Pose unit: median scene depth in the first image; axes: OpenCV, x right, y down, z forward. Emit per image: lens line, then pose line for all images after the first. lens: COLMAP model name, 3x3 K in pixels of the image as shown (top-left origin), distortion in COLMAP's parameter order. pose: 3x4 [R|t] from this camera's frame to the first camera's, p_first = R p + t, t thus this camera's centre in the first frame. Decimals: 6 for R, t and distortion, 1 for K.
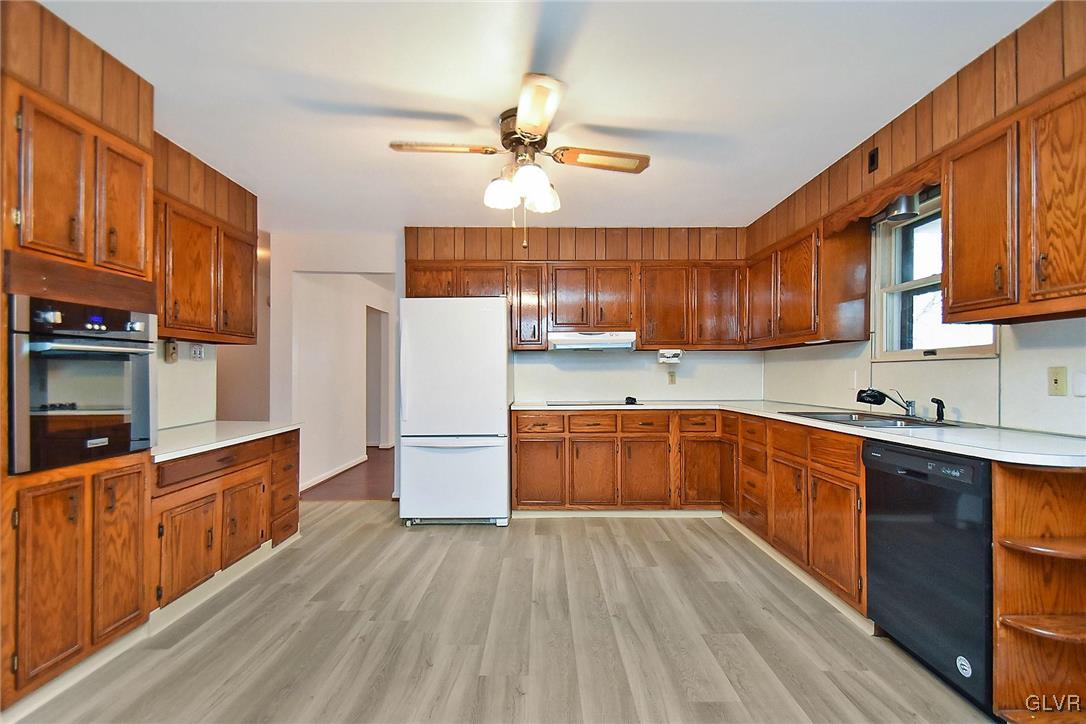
lens RADIAL K [[494.5, 0, 543.1], [0, 494.5, 372.0], [0, 0, 1]] dist [0.028749, -0.017029]
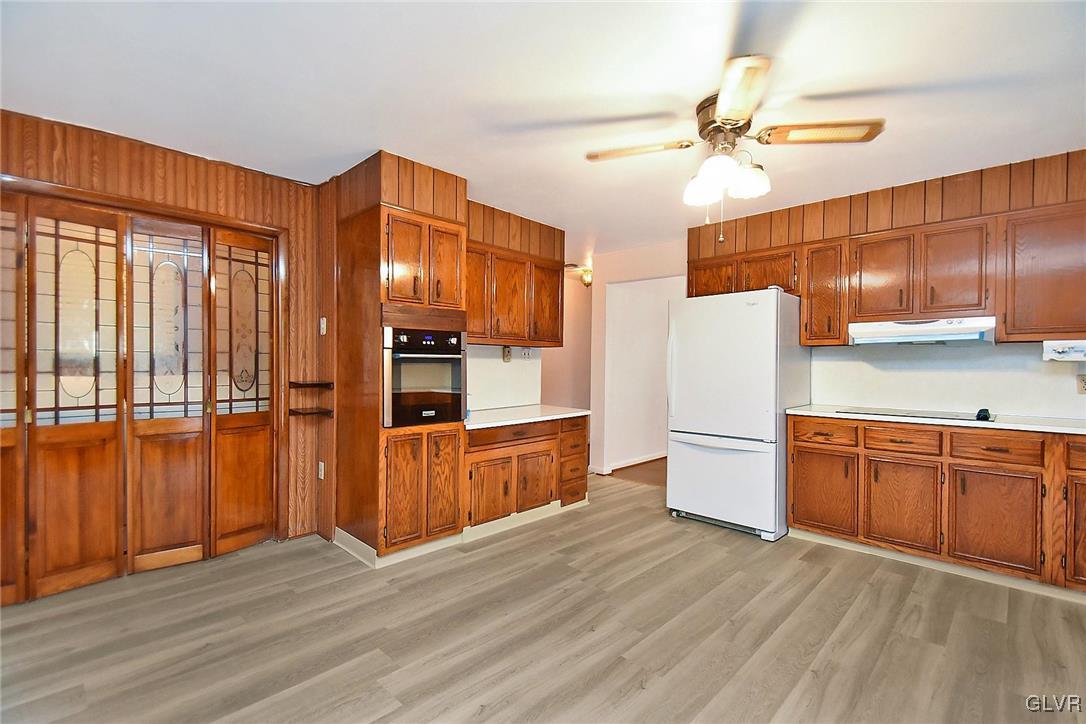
lens RADIAL K [[487.0, 0, 535.7], [0, 487.0, 370.5], [0, 0, 1]] dist [0.027255, -0.016042]
pose [[0.708349, 0.016011, -0.705681, 0.312299], [-0.006274, 0.999846, 0.016388, -0.017737], [0.705834, -0.007181, 0.708341, 0.076932]]
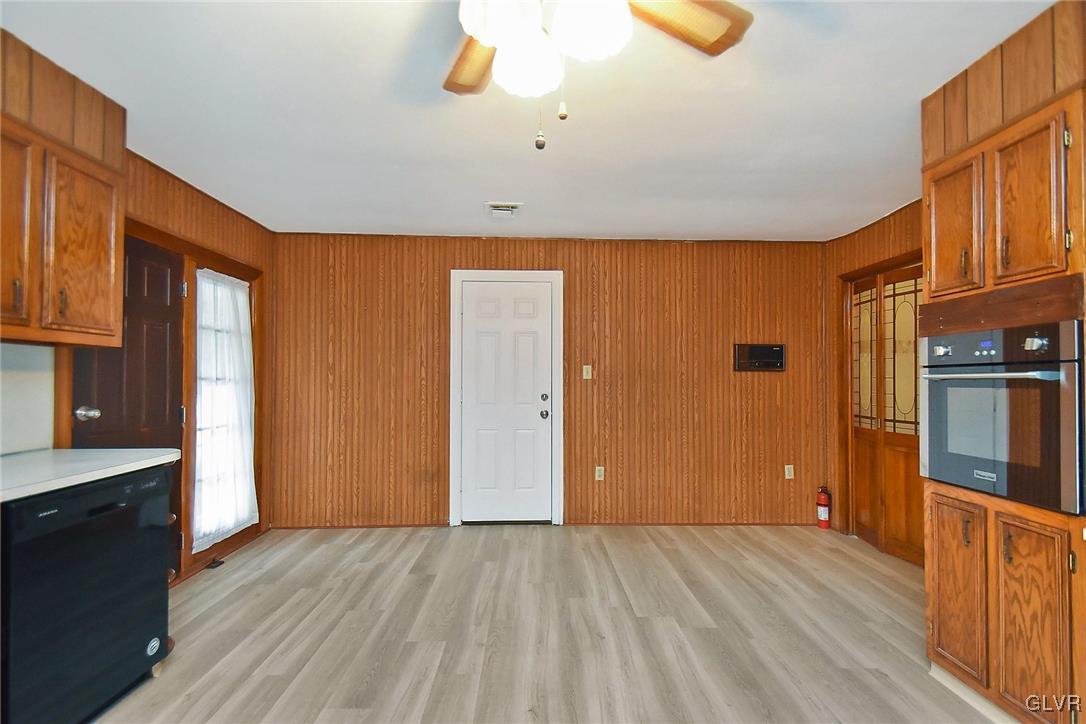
lens RADIAL K [[466.1, 0, 546.8], [0, 466.1, 373.5], [0, 0, 1]] dist [0.000924, 0.000018]
pose [[-0.999535, -0.005015, -0.030080, -0.025052], [-0.004444, 0.999809, -0.019021, -0.019554], [0.030170, -0.018879, -0.999366, 1.207501]]
